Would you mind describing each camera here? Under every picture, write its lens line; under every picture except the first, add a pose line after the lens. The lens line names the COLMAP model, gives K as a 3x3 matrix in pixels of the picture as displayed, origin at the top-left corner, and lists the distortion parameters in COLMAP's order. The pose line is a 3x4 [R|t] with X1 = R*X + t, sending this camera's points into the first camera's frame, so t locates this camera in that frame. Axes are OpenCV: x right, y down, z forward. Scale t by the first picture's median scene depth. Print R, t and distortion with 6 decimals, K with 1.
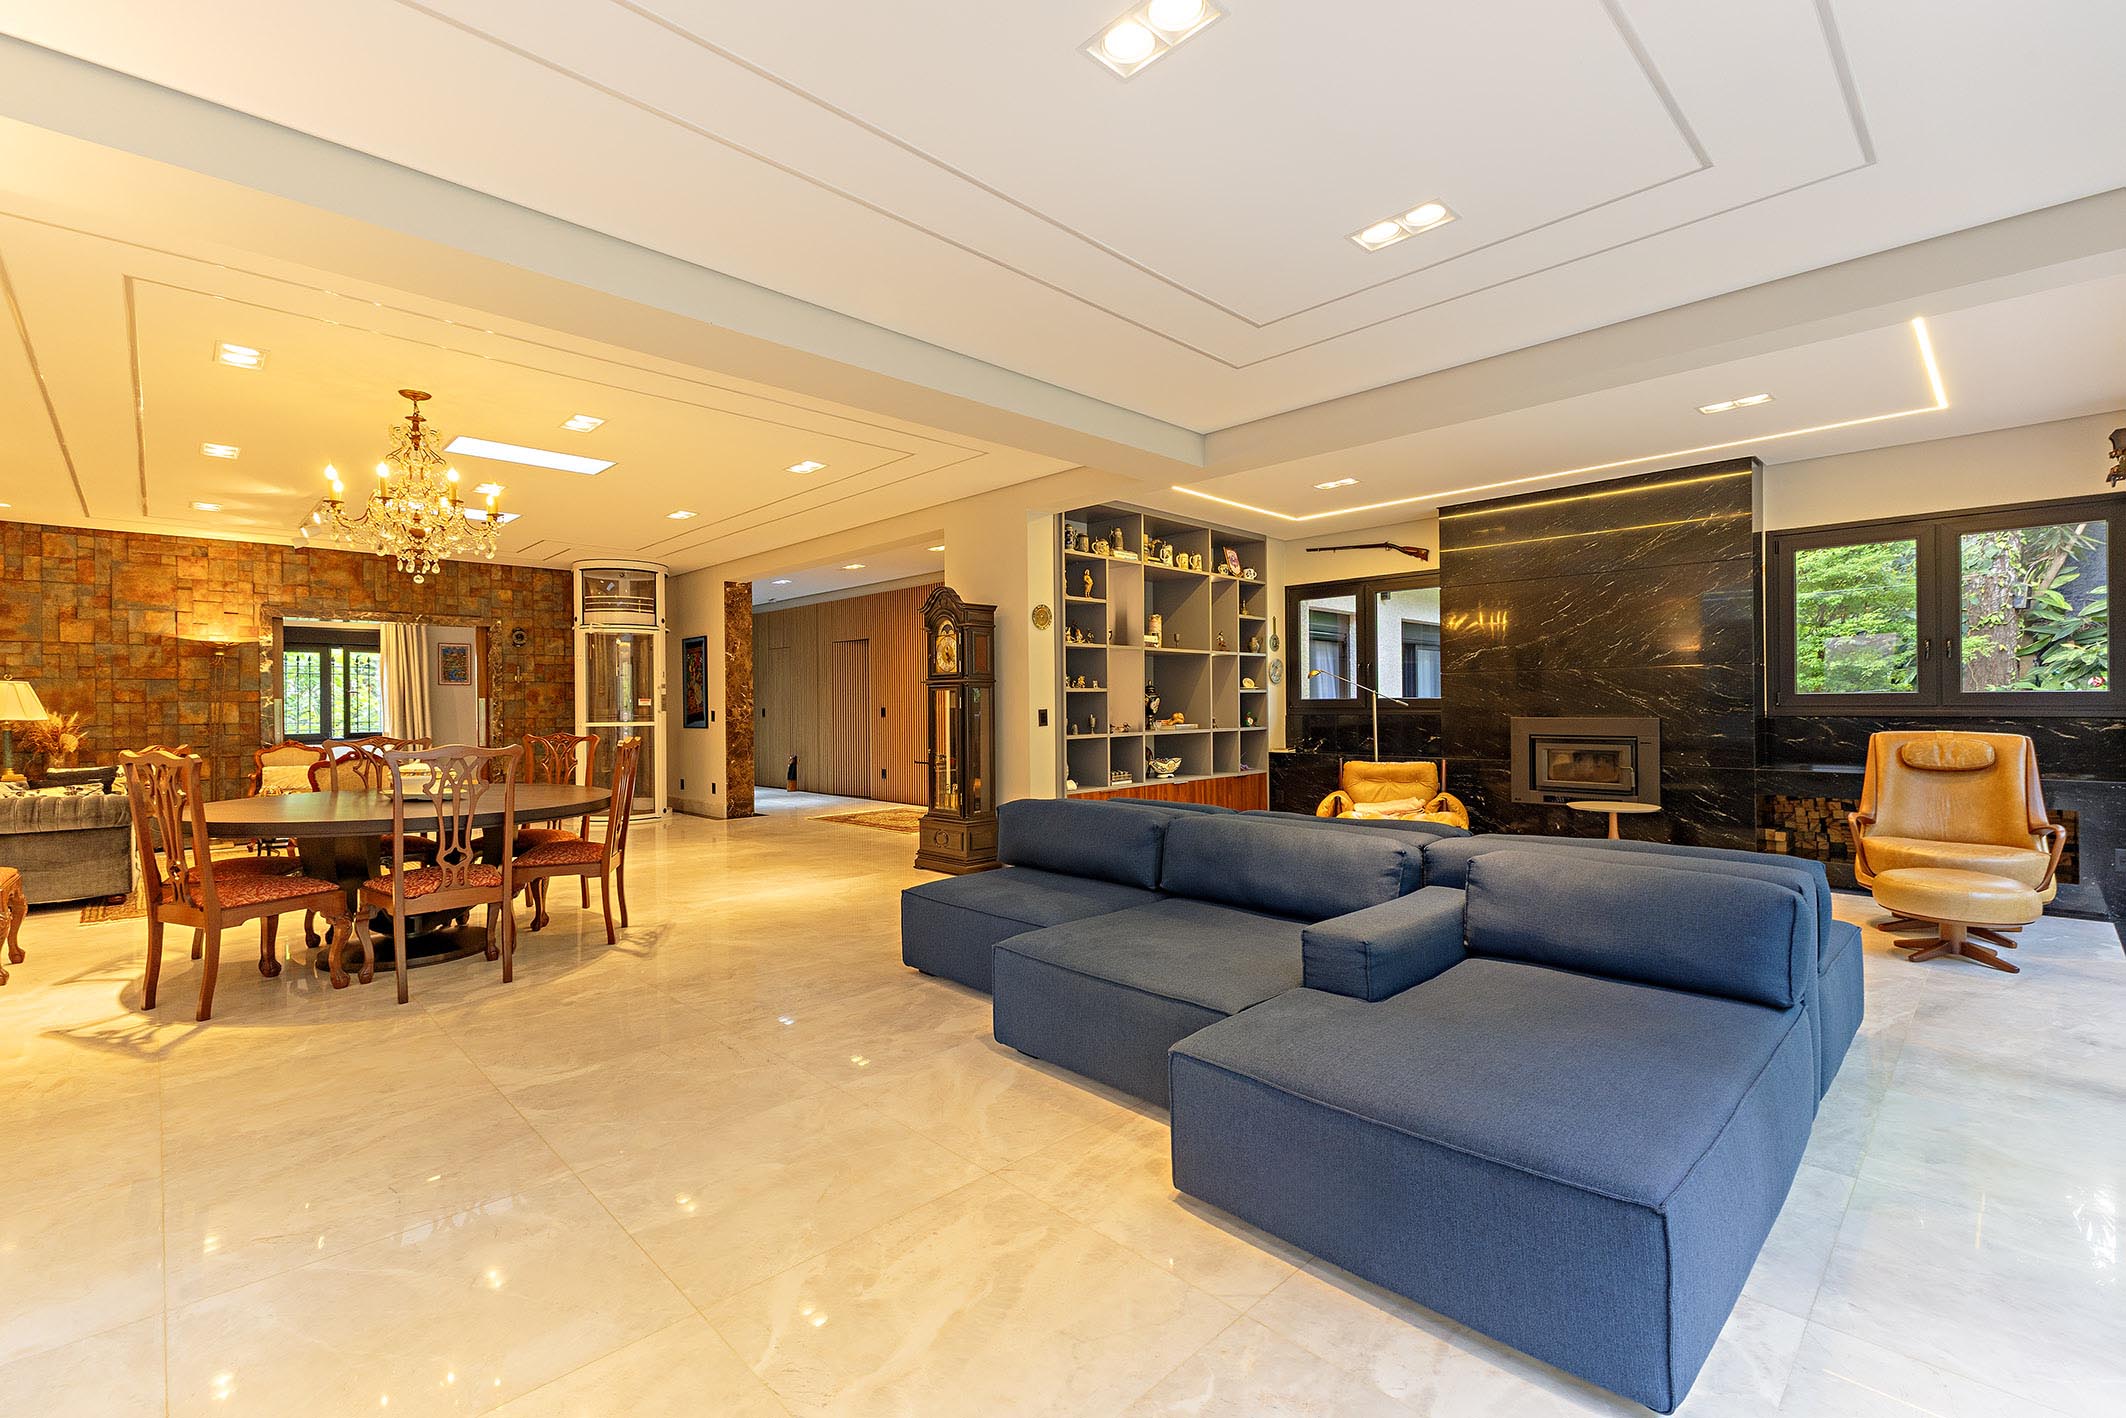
lens RADIAL K [[913.7, 0, 1117.7], [0, 913.7, 702.0], [0, 0, 1]] dist [0.026202, -0.008072]
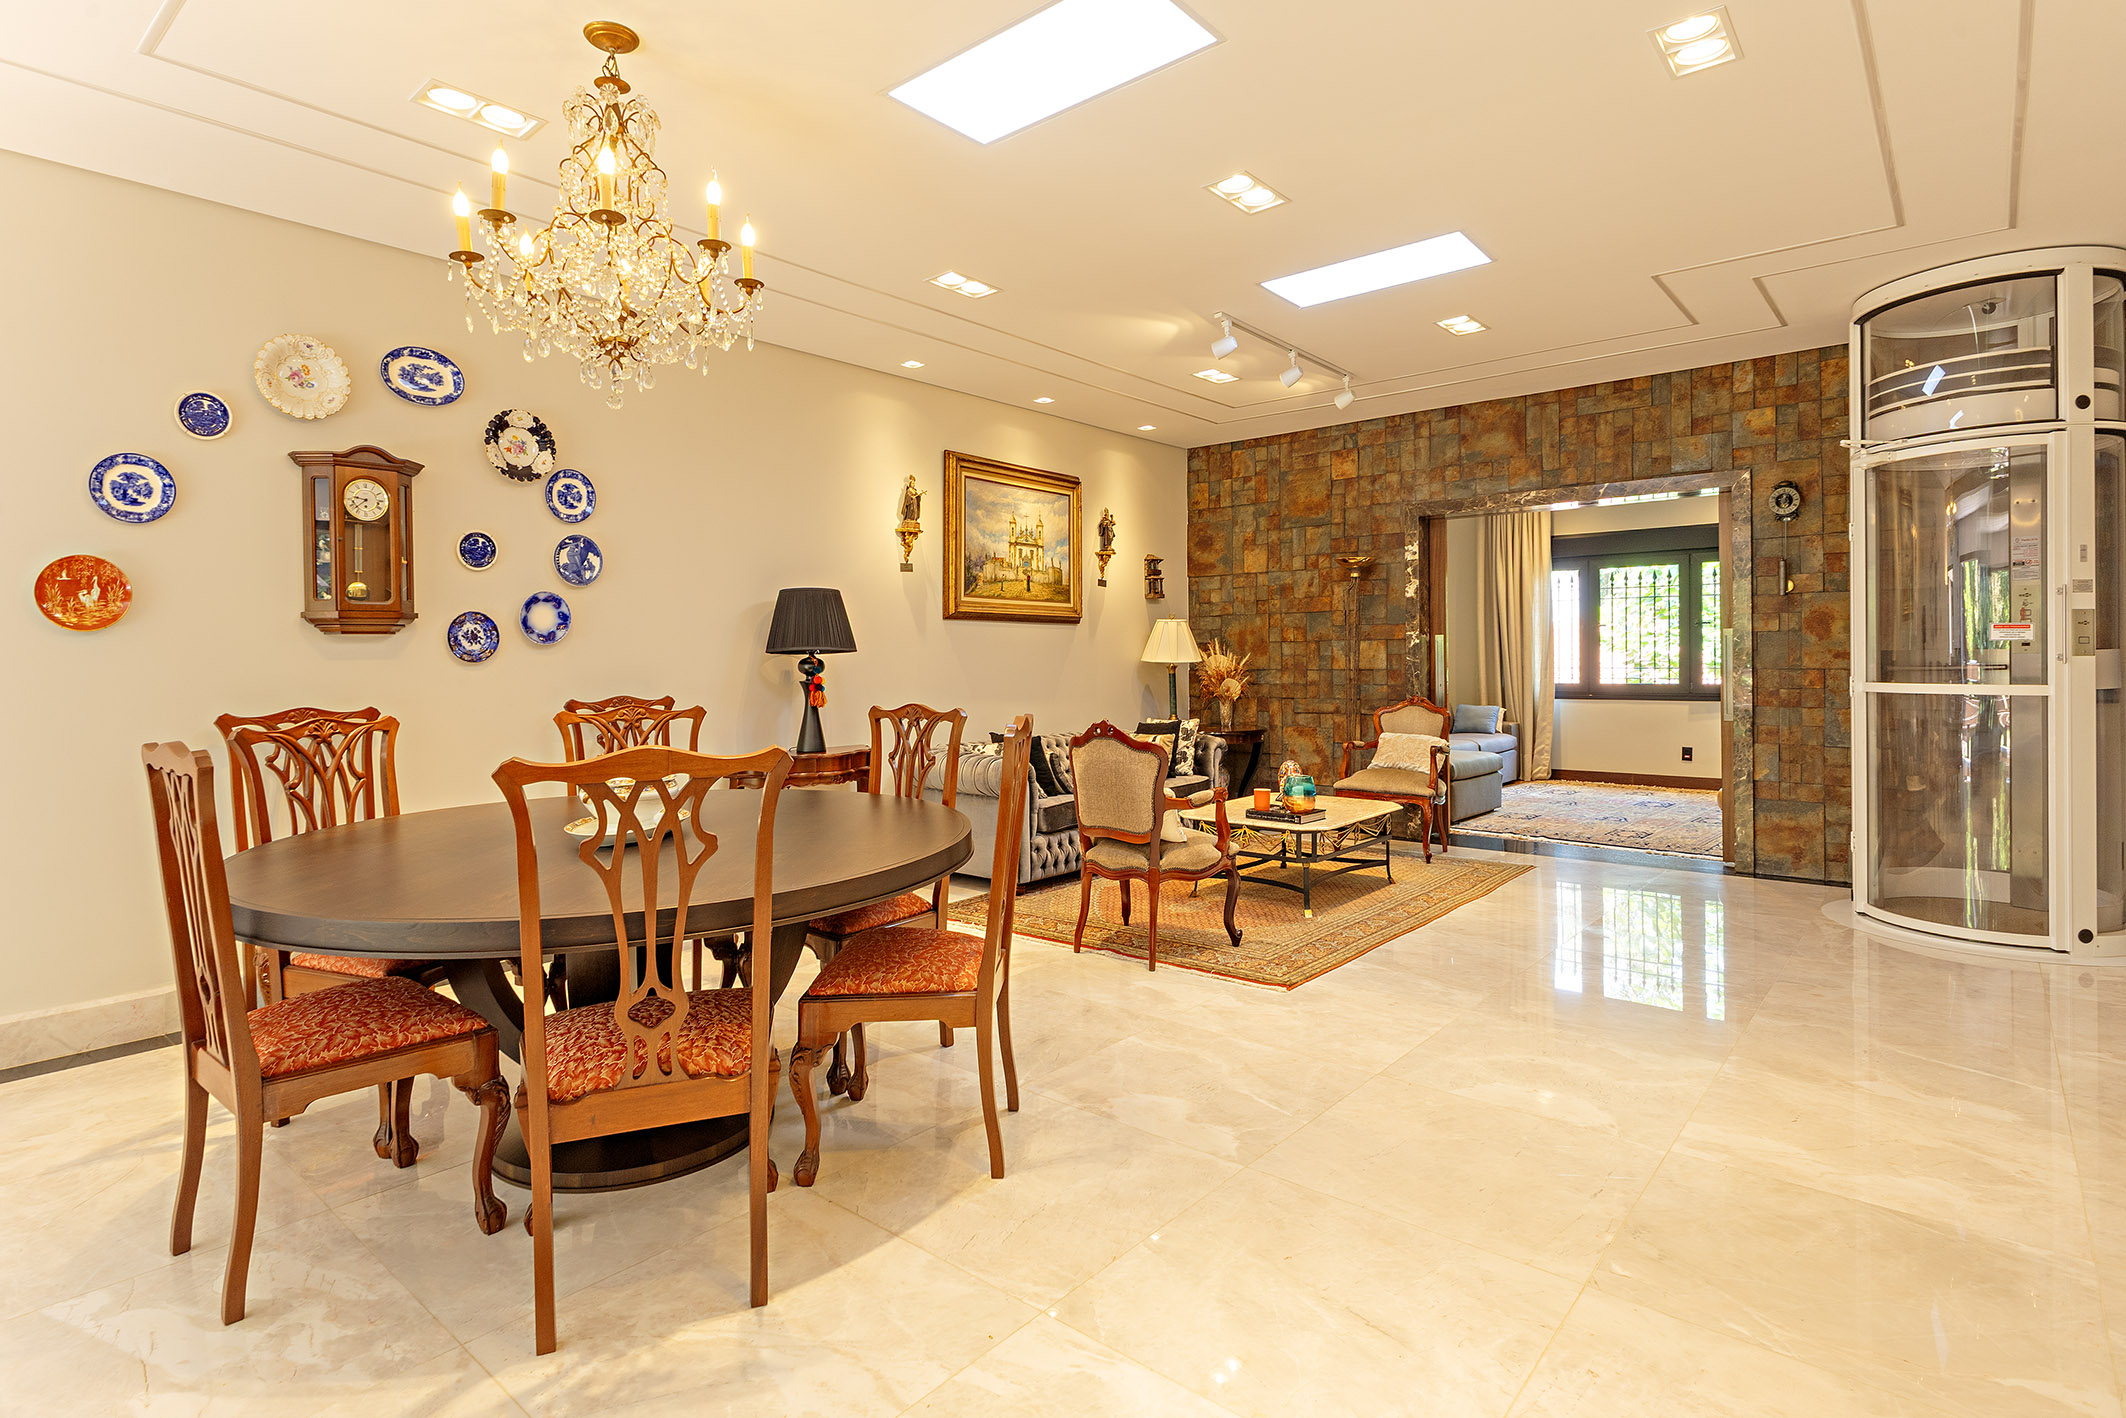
lens RADIAL K [[1061.1, 0, 1046.7], [0, 1061.1, 665.1], [0, 0, 1]] dist [0.006844, 0.000342]
pose [[0.050249, 0.018126, -0.998572, -0.131509], [0.011028, 0.999764, 0.018702, 0.001320], [0.998676, -0.011952, 0.050037, 0.700116]]
